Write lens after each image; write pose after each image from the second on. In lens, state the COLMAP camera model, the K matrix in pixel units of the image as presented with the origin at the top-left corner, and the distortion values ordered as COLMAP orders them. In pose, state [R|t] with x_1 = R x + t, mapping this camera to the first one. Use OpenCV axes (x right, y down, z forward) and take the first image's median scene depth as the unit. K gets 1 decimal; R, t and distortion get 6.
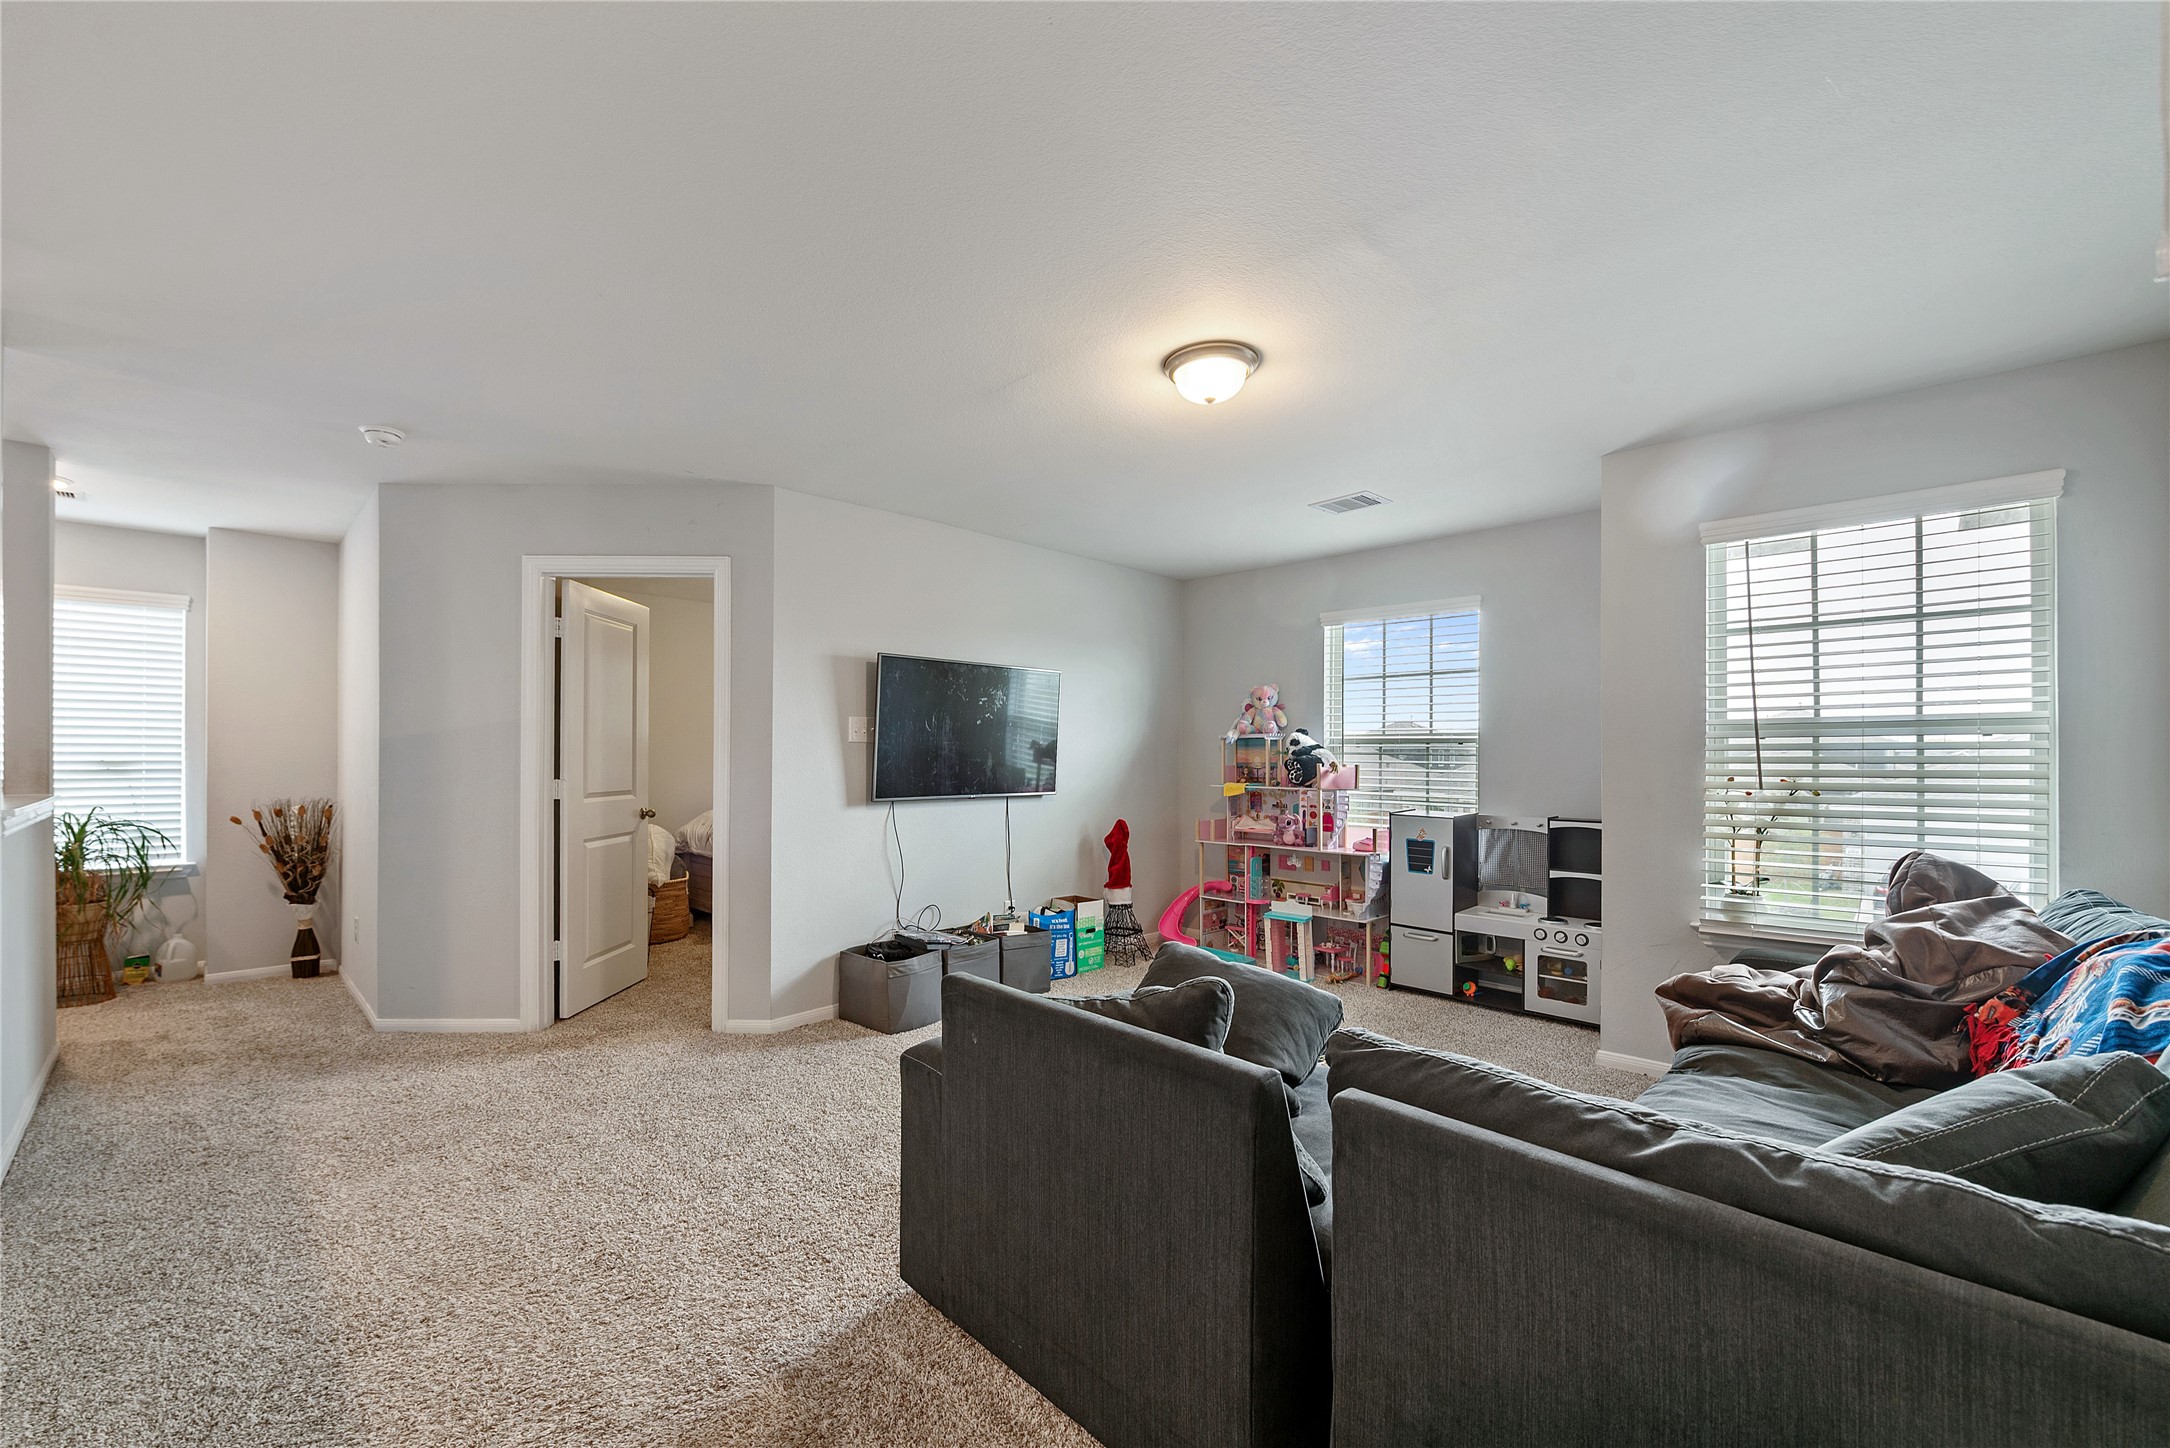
lens RADIAL K [[870.8, 0, 1082.3], [0, 870.8, 754.0], [0, 0, 1]] dist [-0.000488, -0.000131]
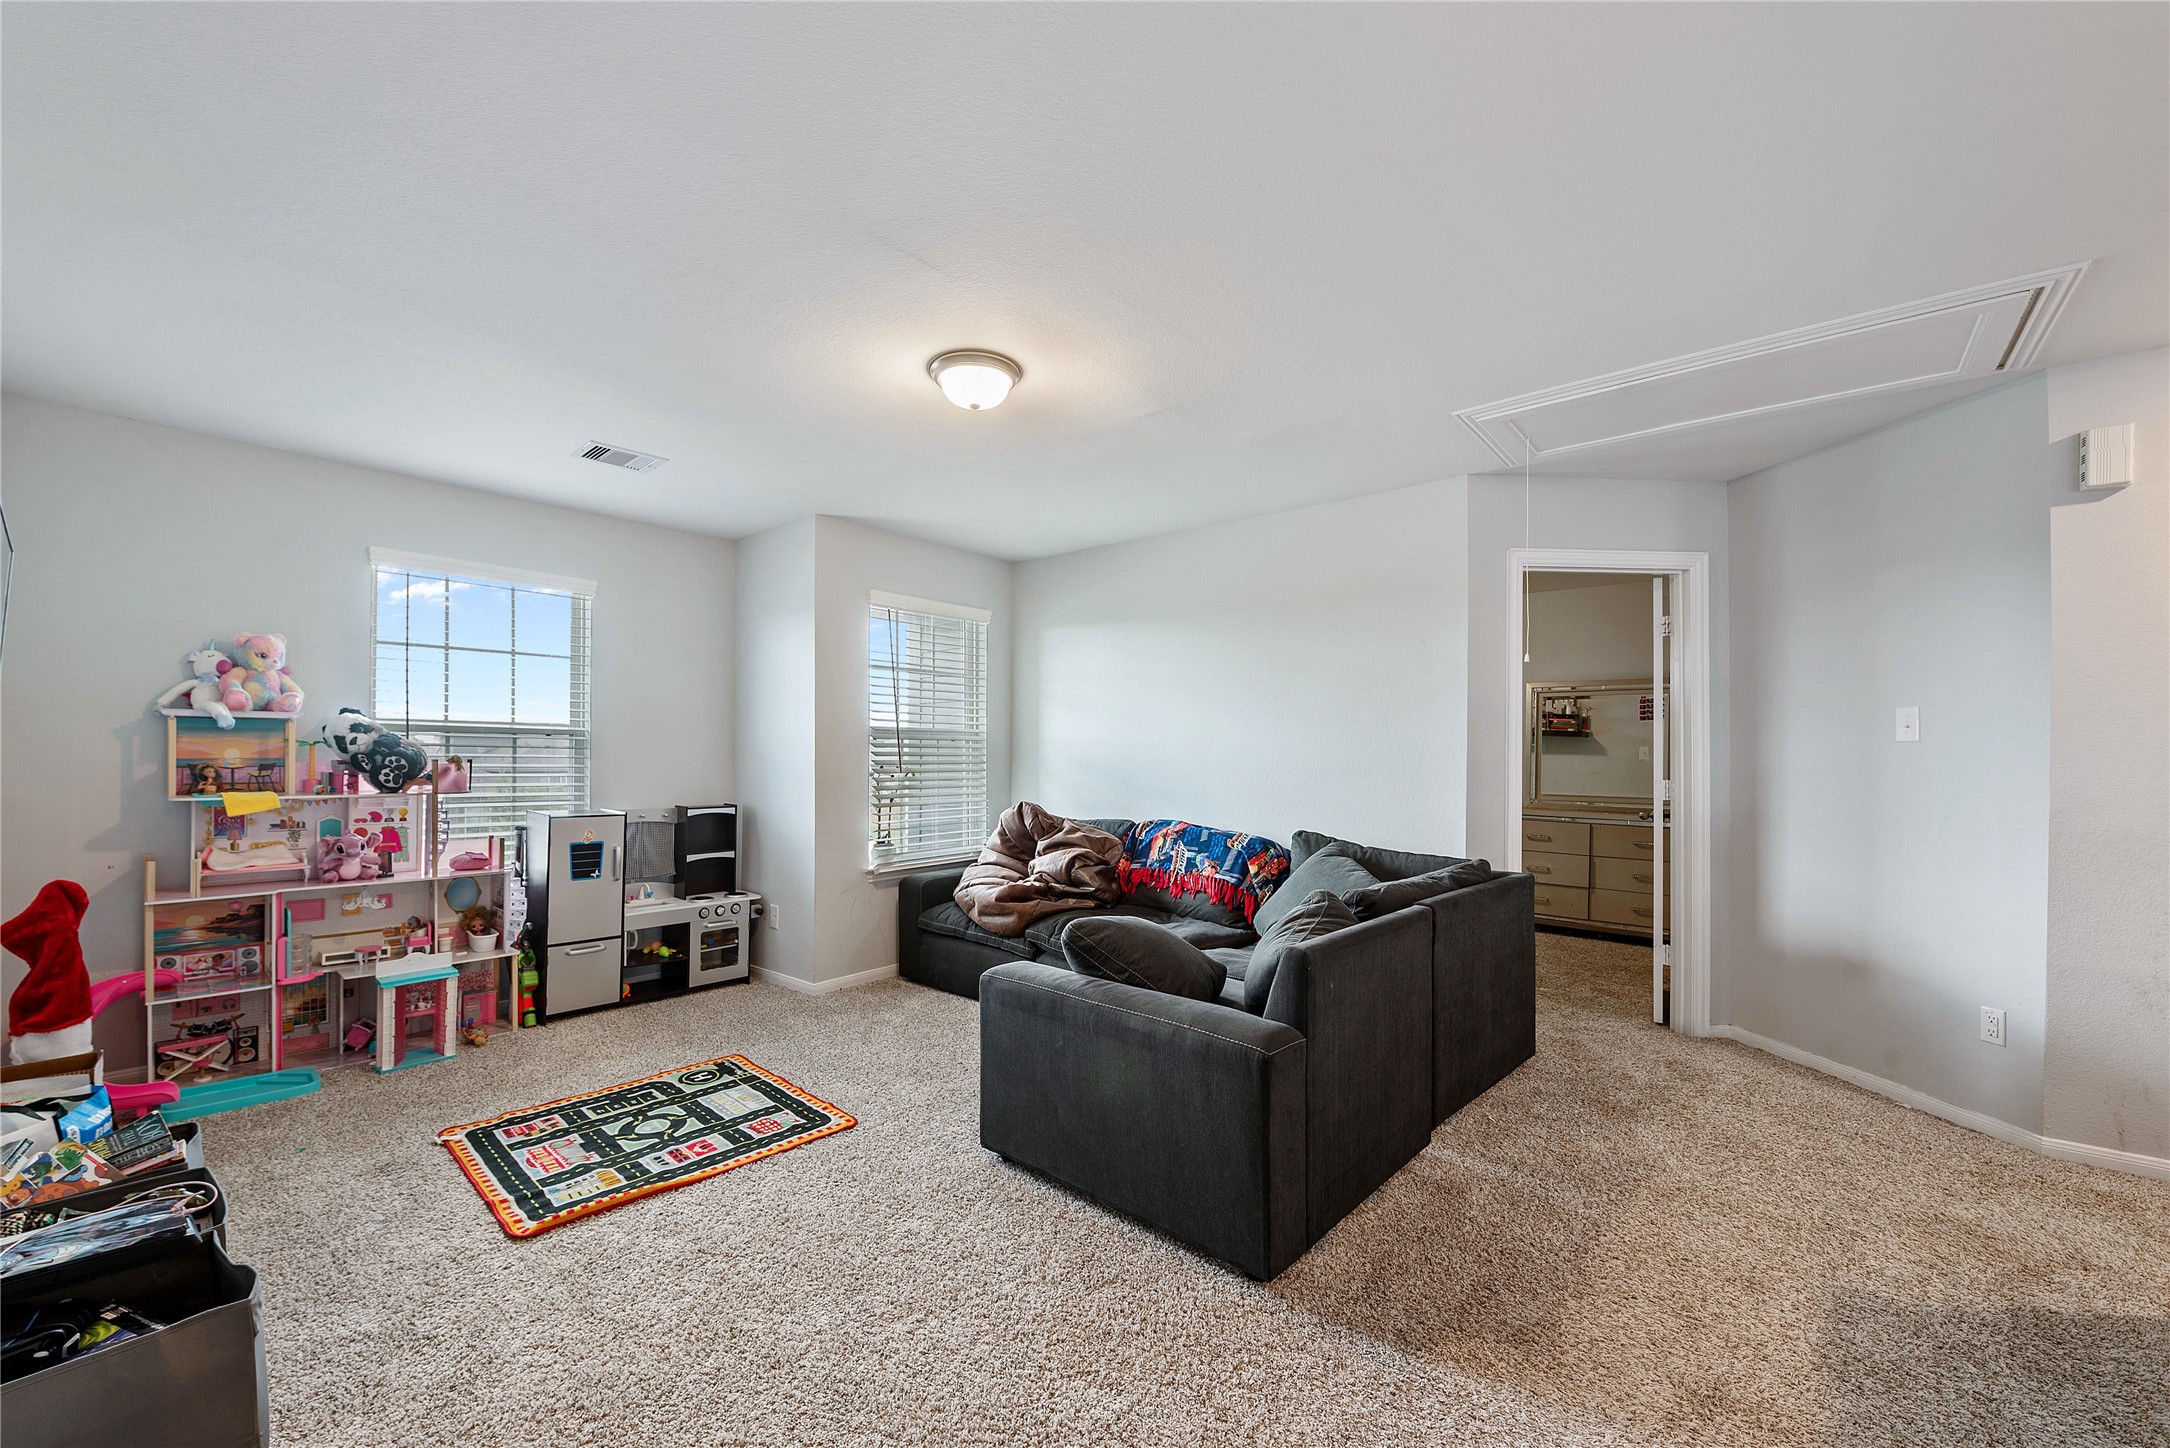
lens RADIAL K [[870.8, 0, 1082.3], [0, 870.8, 754.0], [0, 0, 1]] dist [-0.000488, -0.000131]
pose [[-0.087477, 0.001738, 0.996165, -0.557309], [-0.005900, 0.999980, -0.002263, 0.006191], [-0.996149, -0.006075, -0.087465, 0.573283]]
